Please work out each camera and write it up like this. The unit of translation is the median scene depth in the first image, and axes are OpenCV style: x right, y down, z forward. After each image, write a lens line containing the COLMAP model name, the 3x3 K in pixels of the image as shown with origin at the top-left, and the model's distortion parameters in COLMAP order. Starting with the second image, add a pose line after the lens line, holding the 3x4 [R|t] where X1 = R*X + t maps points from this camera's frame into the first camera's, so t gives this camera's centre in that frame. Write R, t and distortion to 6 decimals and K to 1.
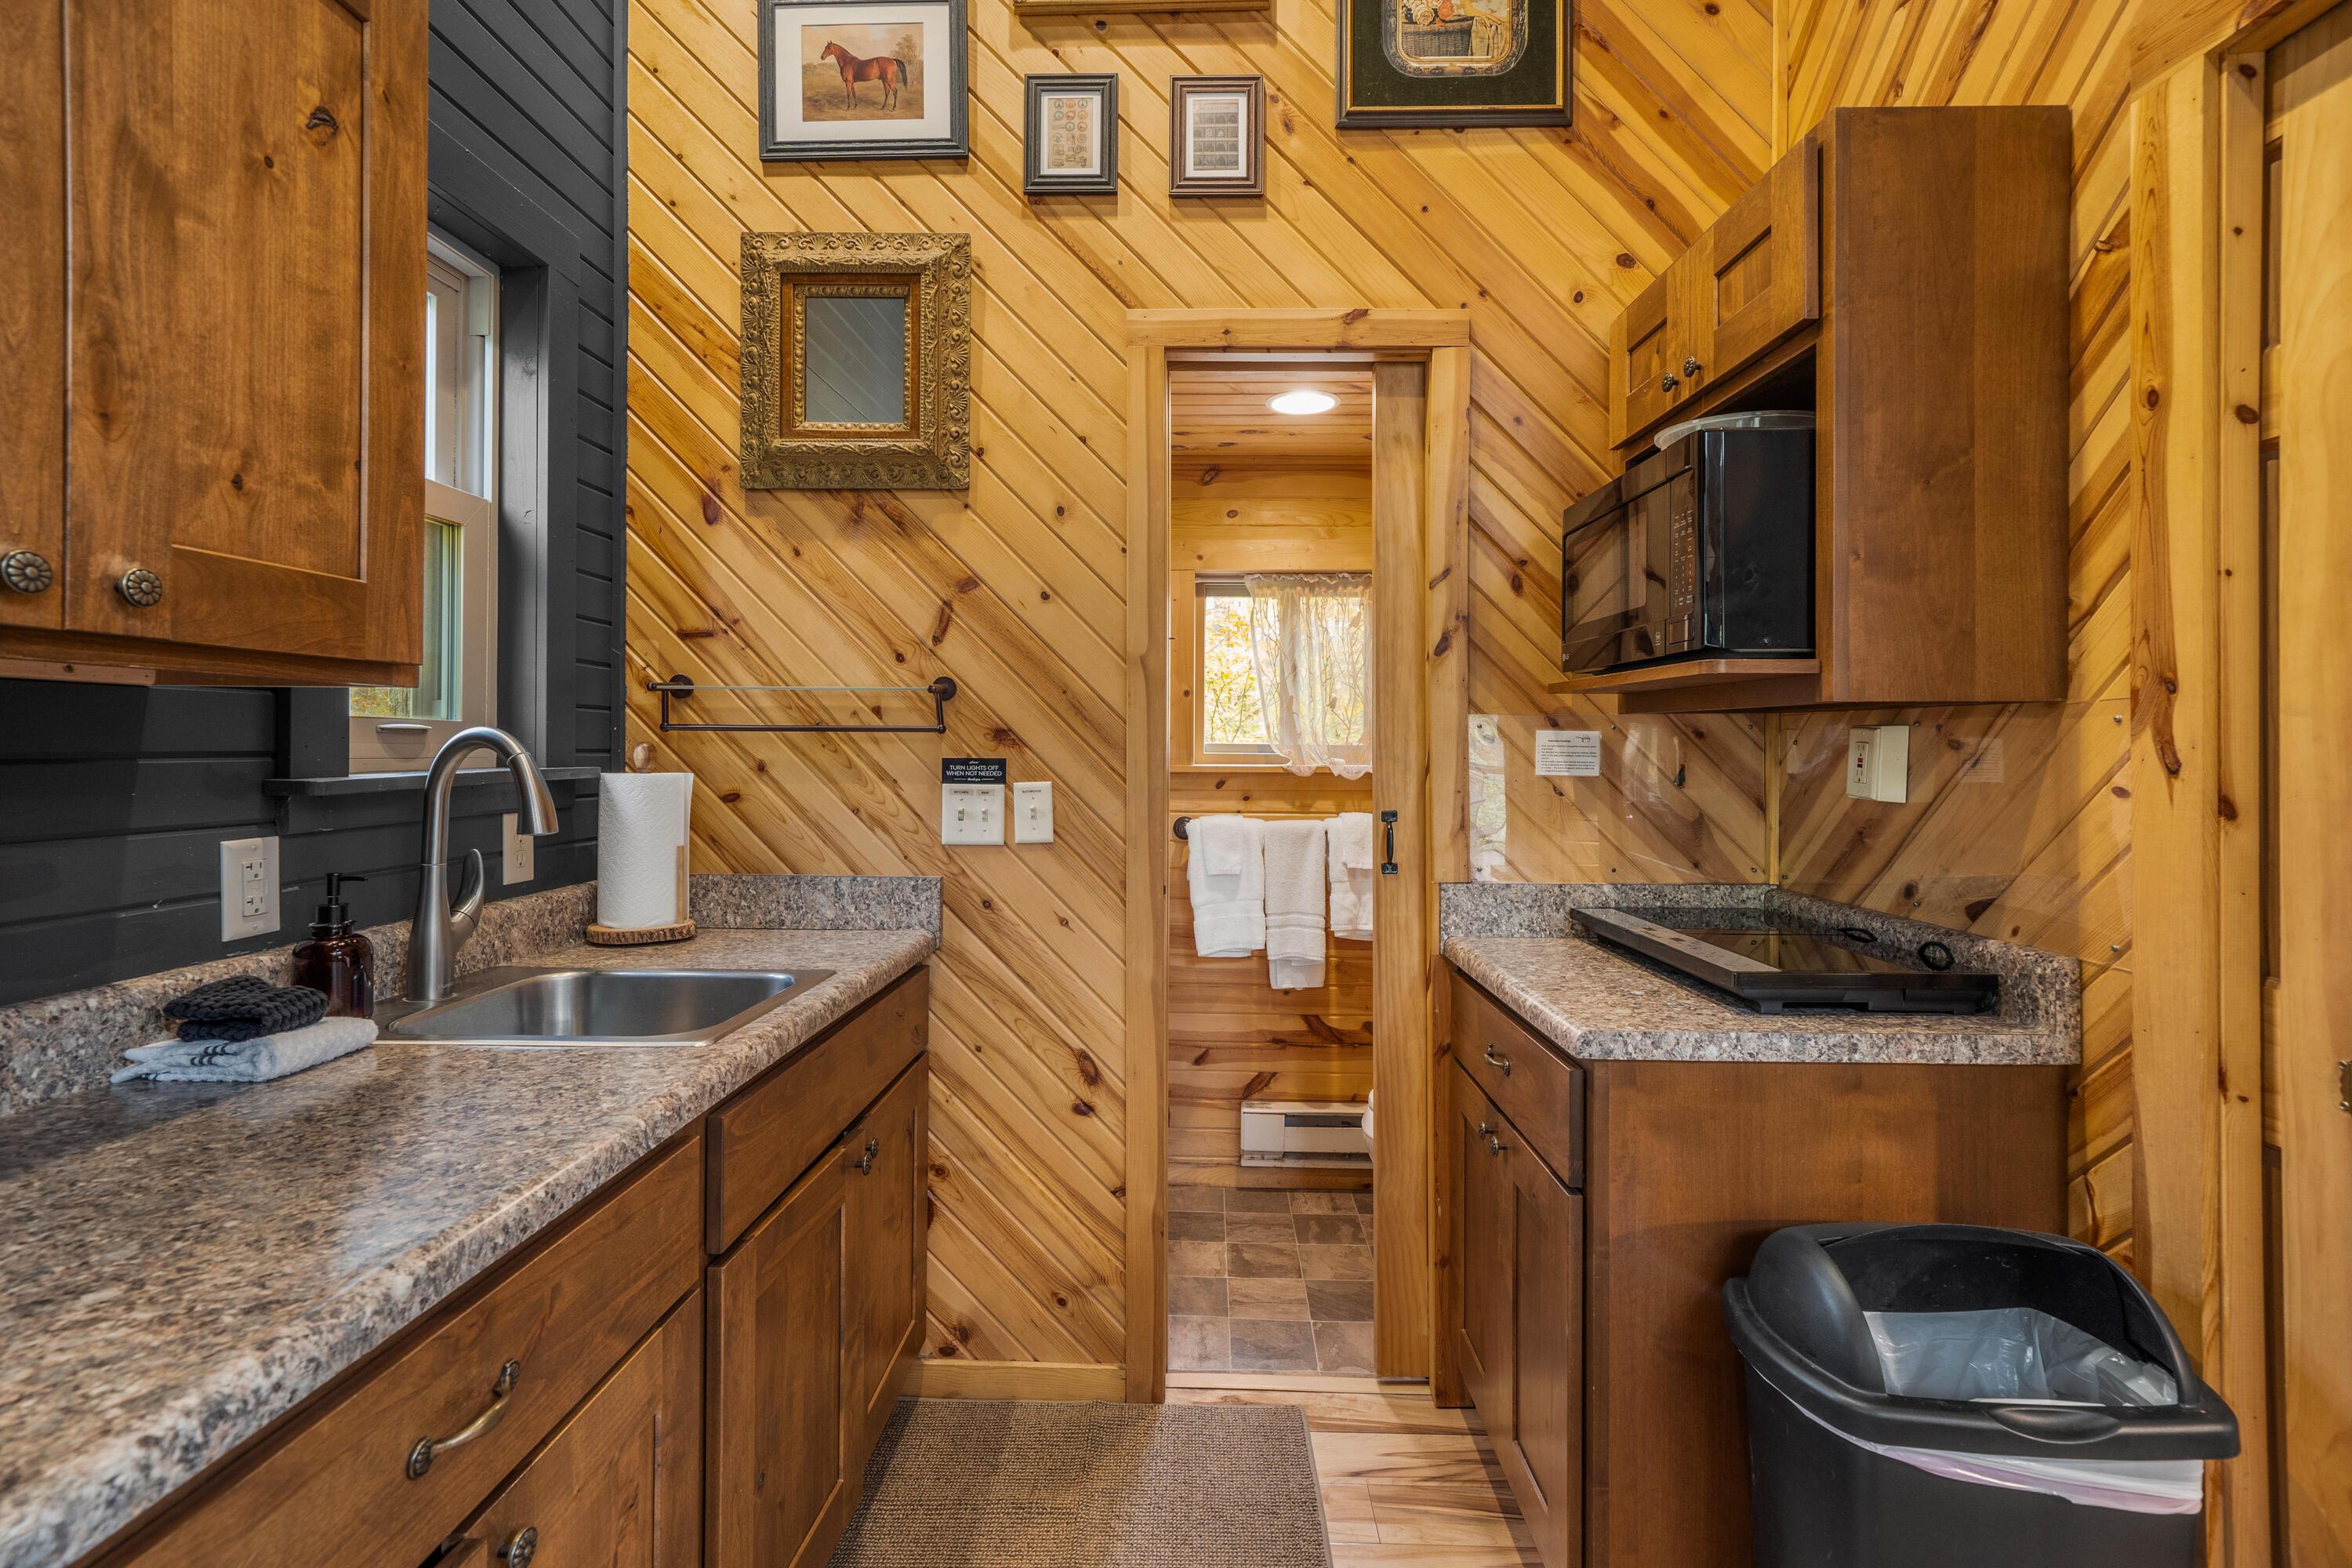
lens RADIAL K [[1054.5, 0, 1177.2], [0, 1054.5, 745.3], [0, 0, 1]] dist [0.000599, 0.000139]
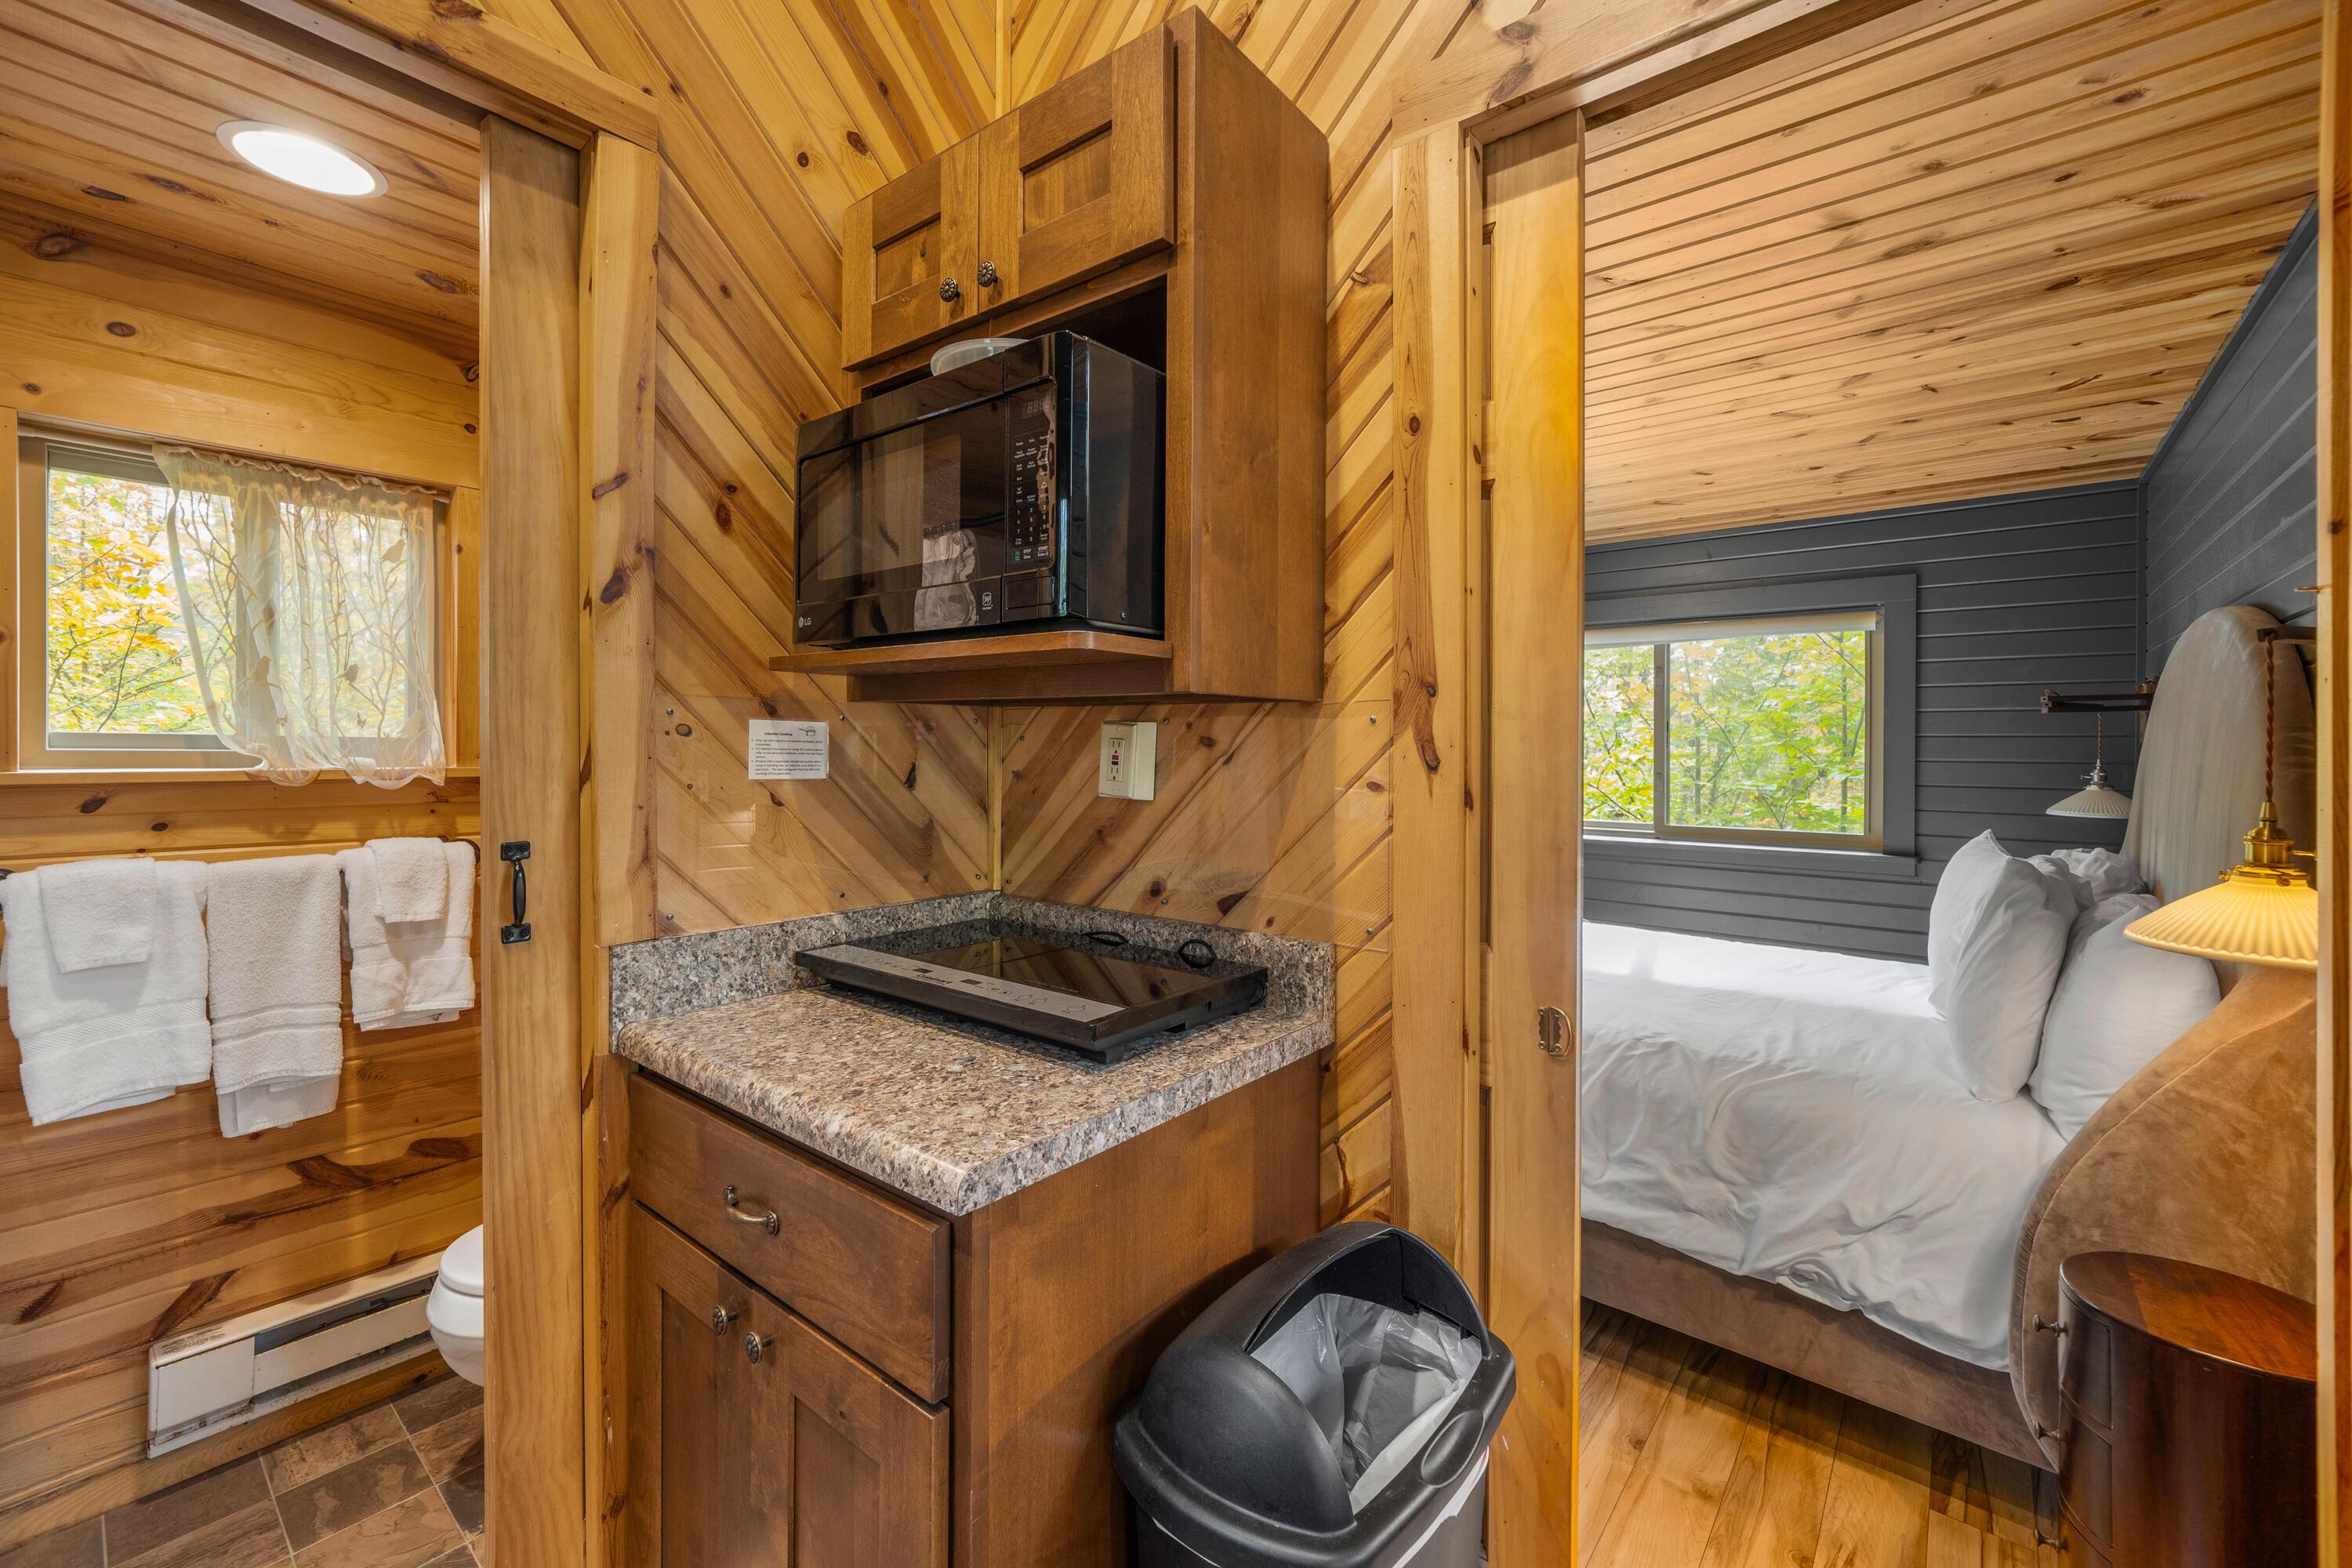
lens RADIAL K [[958.8, 0, 1172.3], [0, 958.8, 753.1], [0, 0, 1]] dist [-0.005867, 0.002943]
pose [[0.619405, -0.004776, 0.785057, -0.004152], [-0.006145, 0.999921, 0.010931, 0.000310], [-0.785048, -0.011595, 0.619327, 0.347082]]
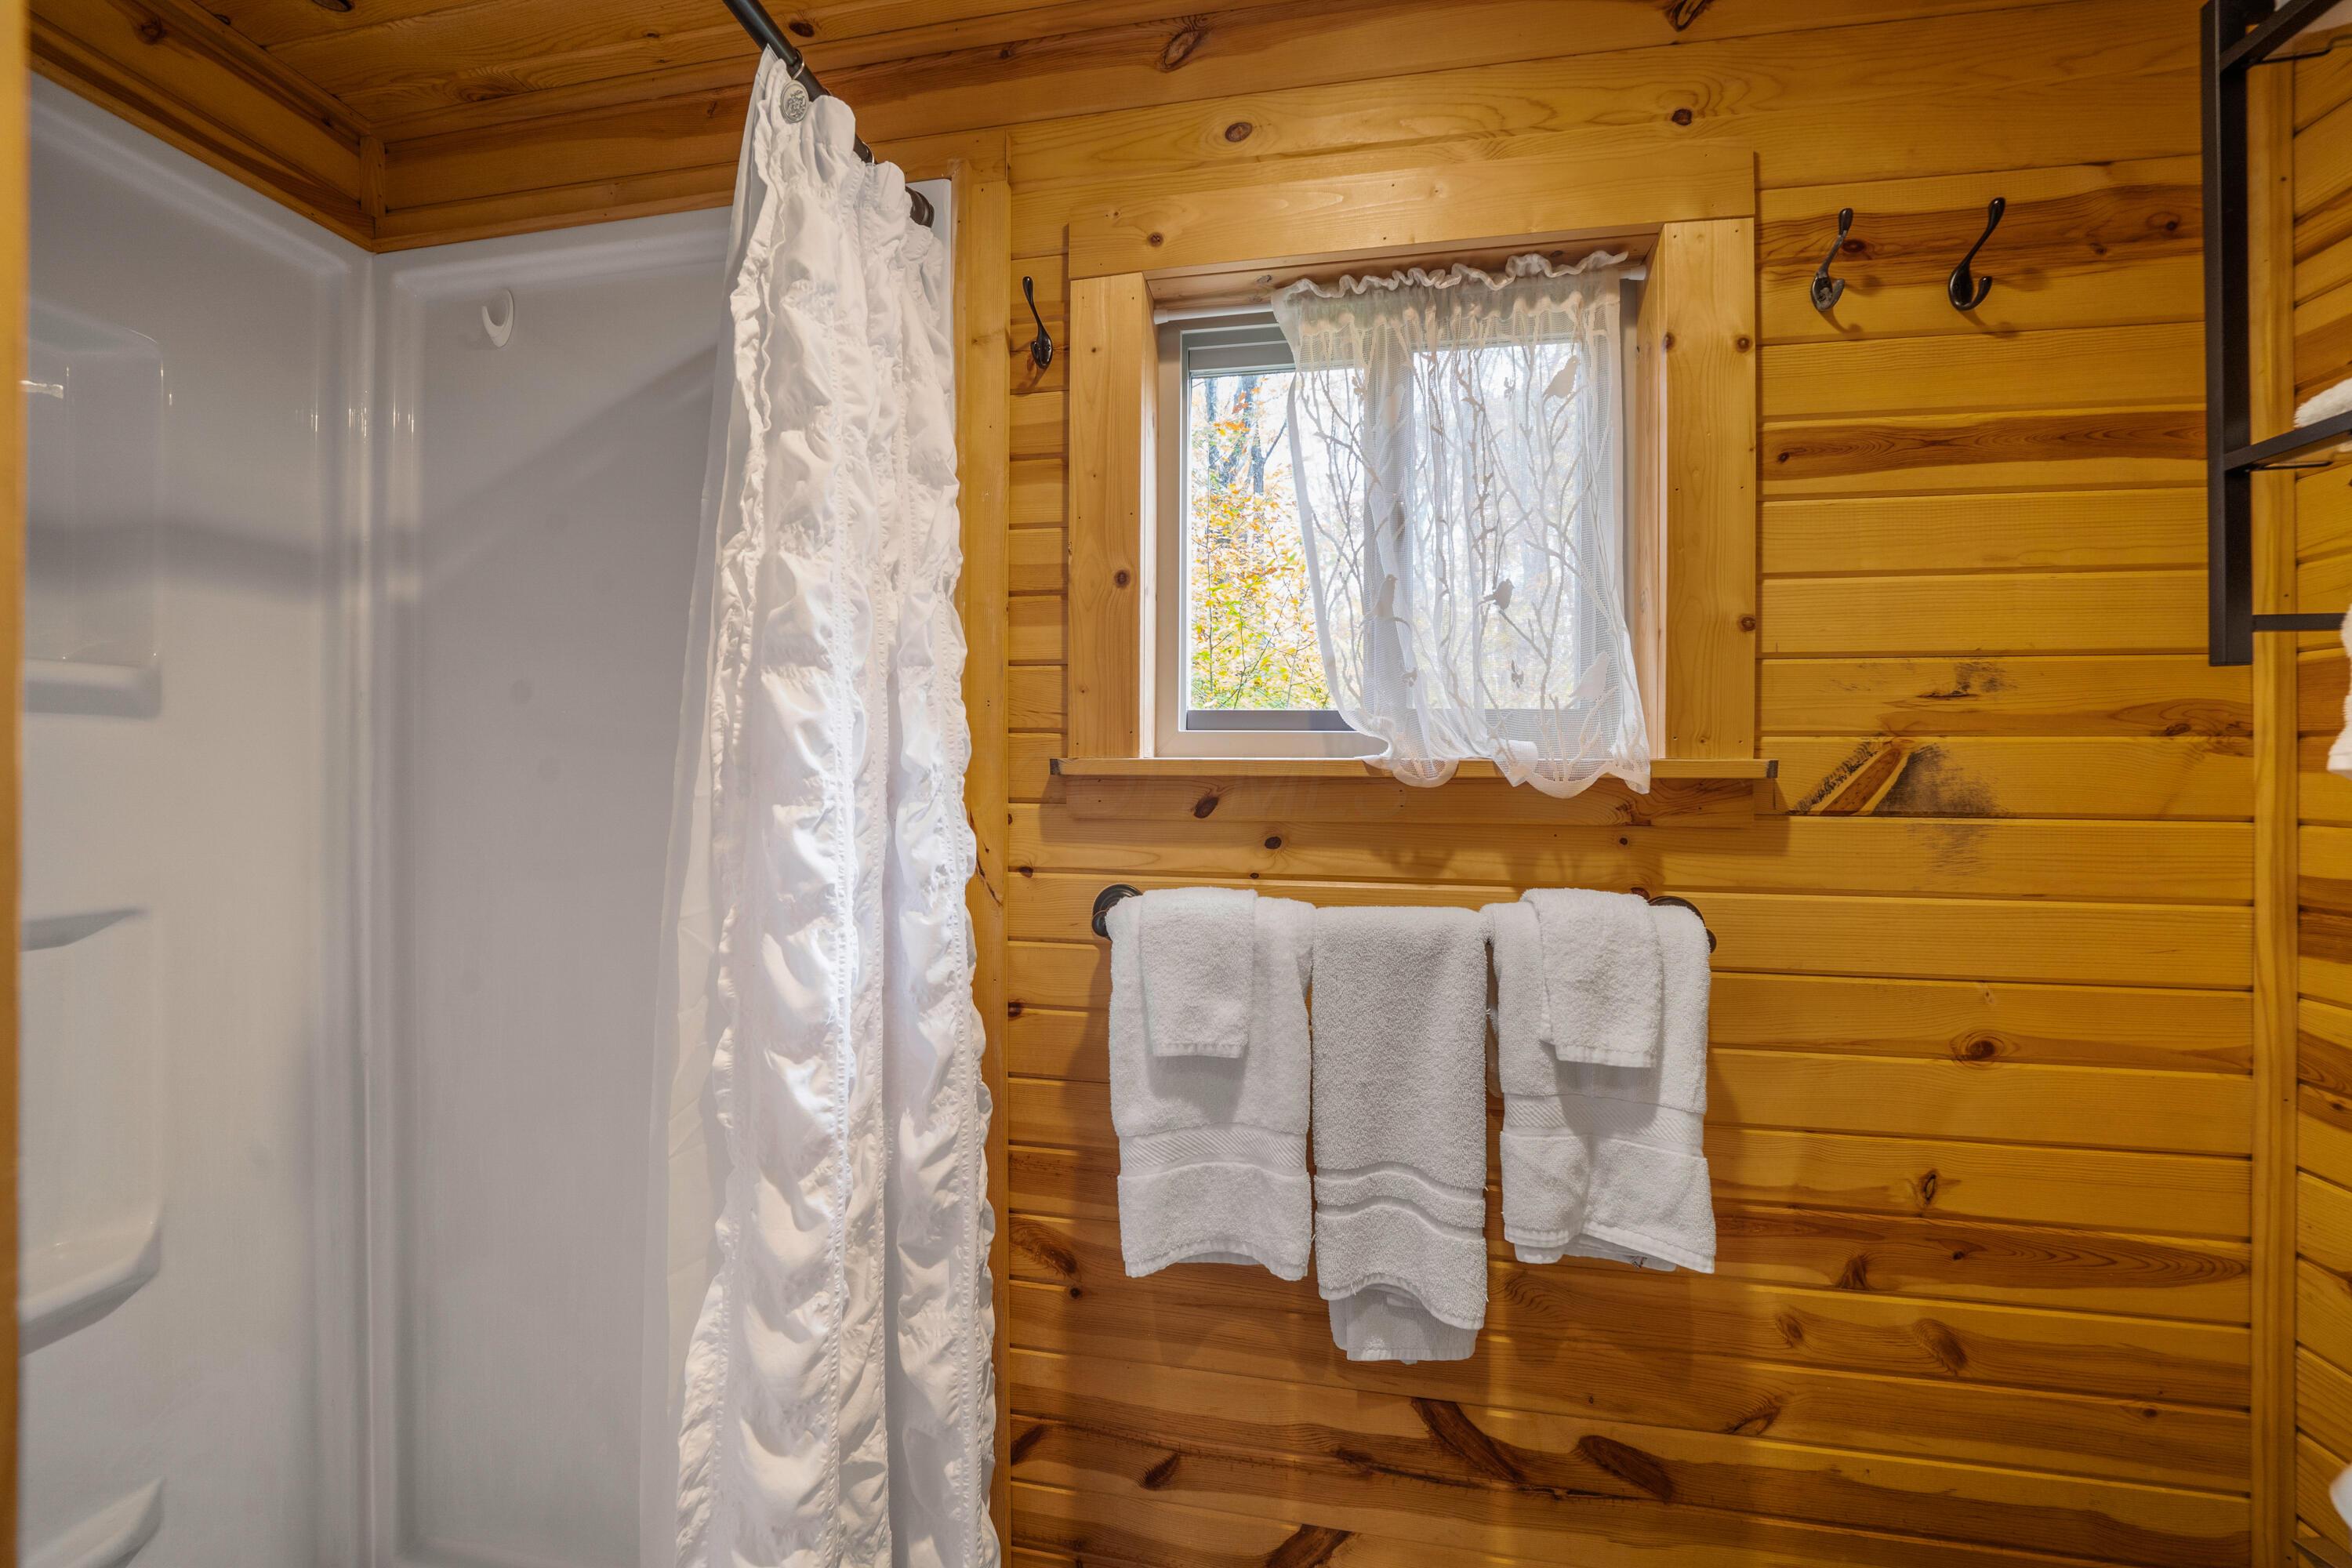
lens RADIAL K [[871.7, 0, 1181.0], [0, 871.7, 771.9], [0, 0, 1]] dist [-0.019347, -0.000024]
pose [[0.989434, 0.001005, -0.144978, 0.117725], [-0.000533, 0.999994, 0.003289, 0.034155], [0.144981, -0.003177, 0.989429, 1.008375]]
